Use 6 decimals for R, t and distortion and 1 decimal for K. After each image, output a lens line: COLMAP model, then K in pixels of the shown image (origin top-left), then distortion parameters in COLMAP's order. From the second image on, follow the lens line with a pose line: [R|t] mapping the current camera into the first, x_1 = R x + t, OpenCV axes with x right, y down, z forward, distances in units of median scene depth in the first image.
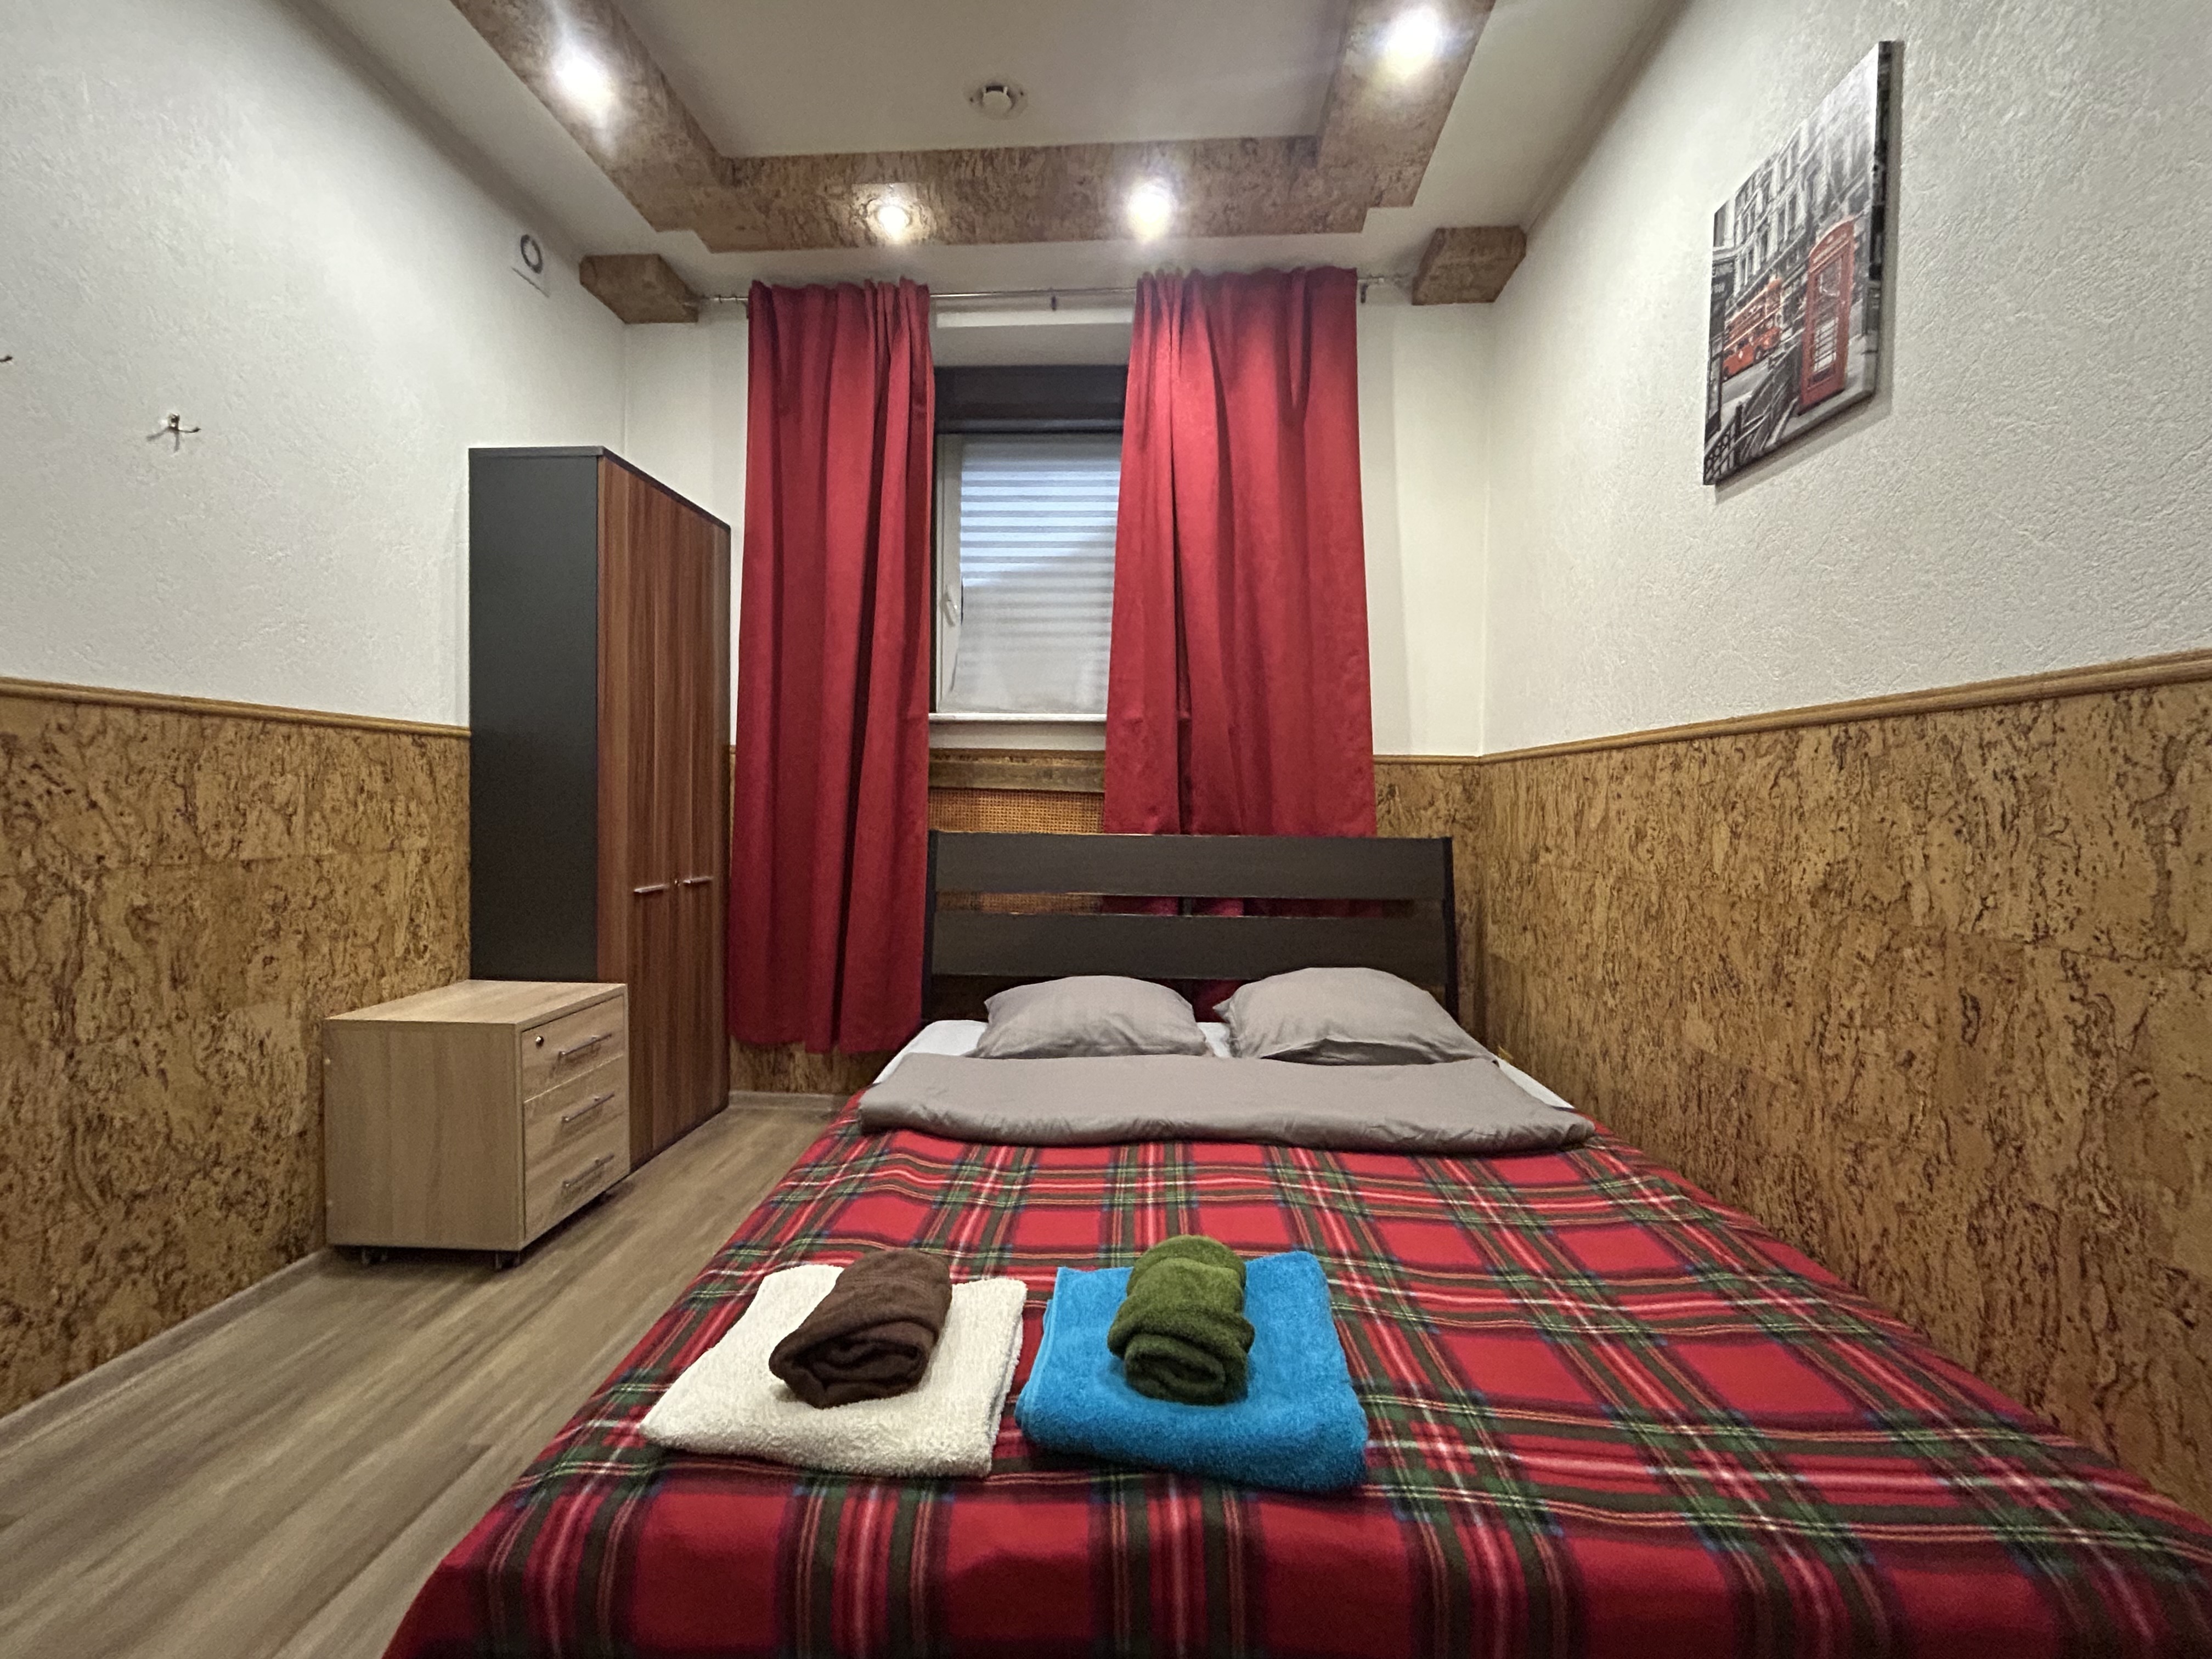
lens RADIAL K [[921.3, 0, 1105.9], [0, 921.3, 823.0], [0, 0, 1]] dist [0.000205, 0.000415]
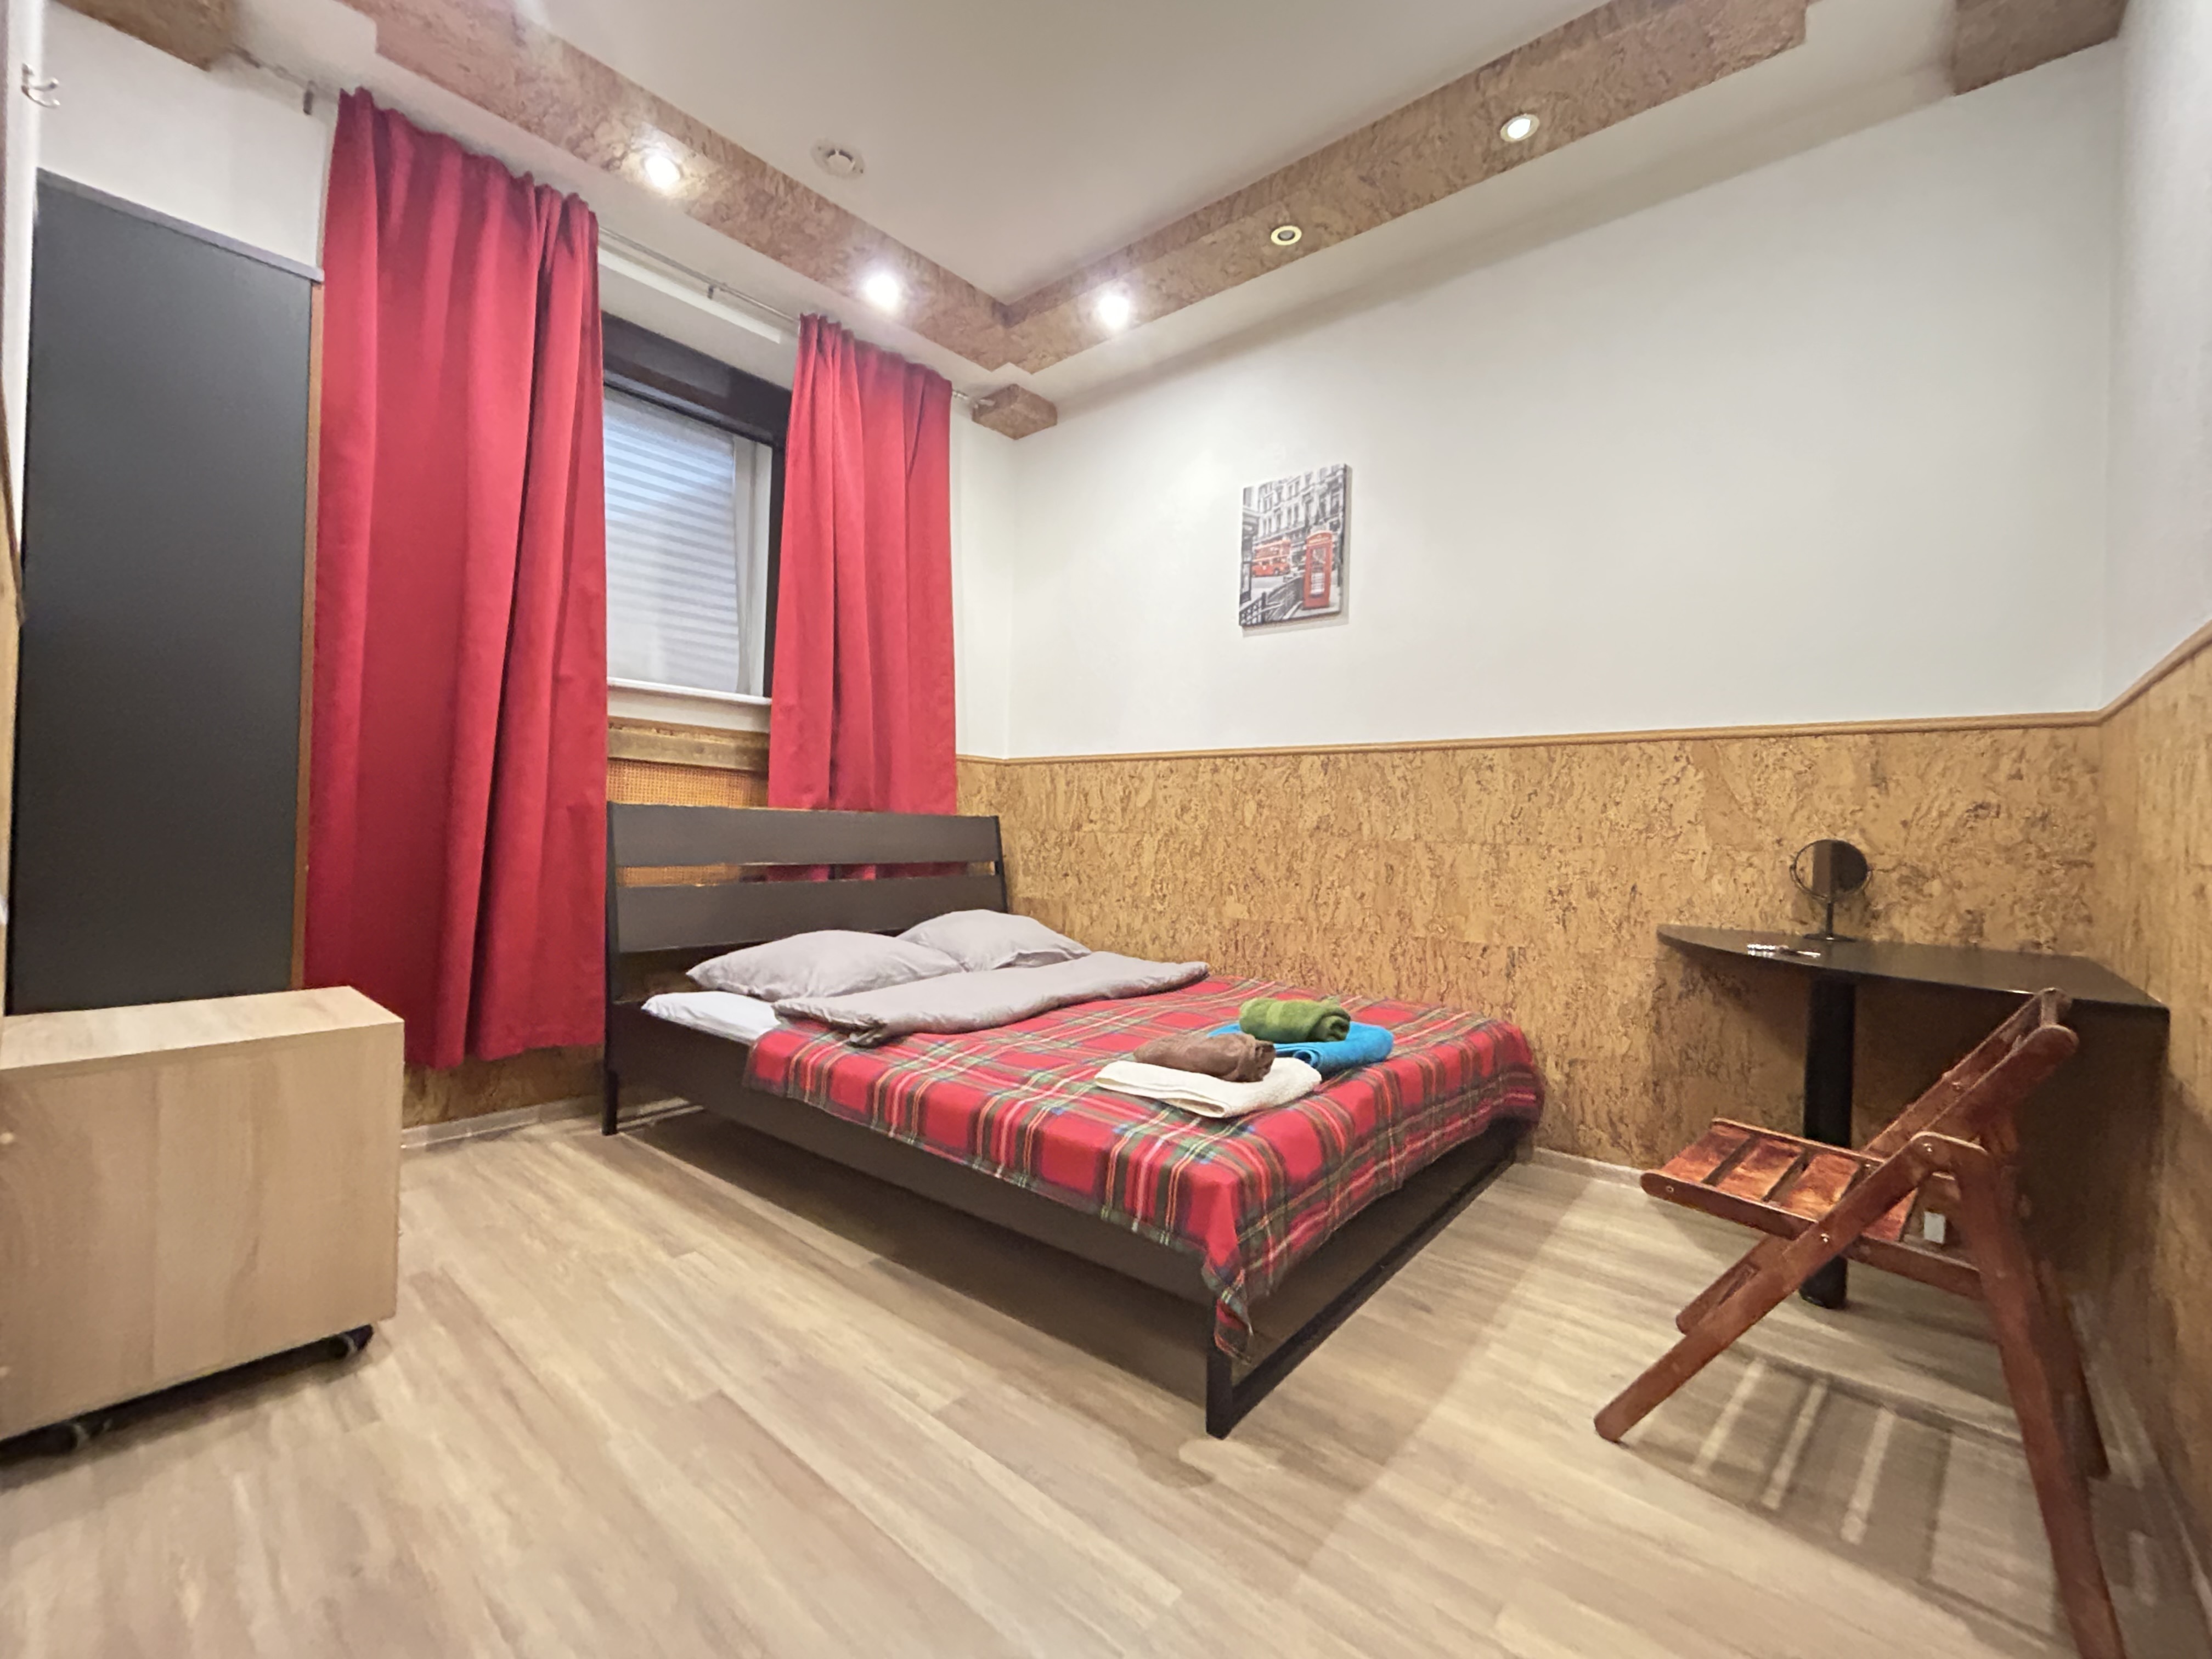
lens RADIAL K [[921.3, 0, 1105.9], [0, 921.3, 823.0], [0, 0, 1]] dist [0.000205, 0.000415]
pose [[0.605552, 0.008213, 0.795764, -1.064872], [-0.000591, 0.999951, -0.009871, 0.066689], [-0.795806, 0.005507, 0.605527, 0.056203]]
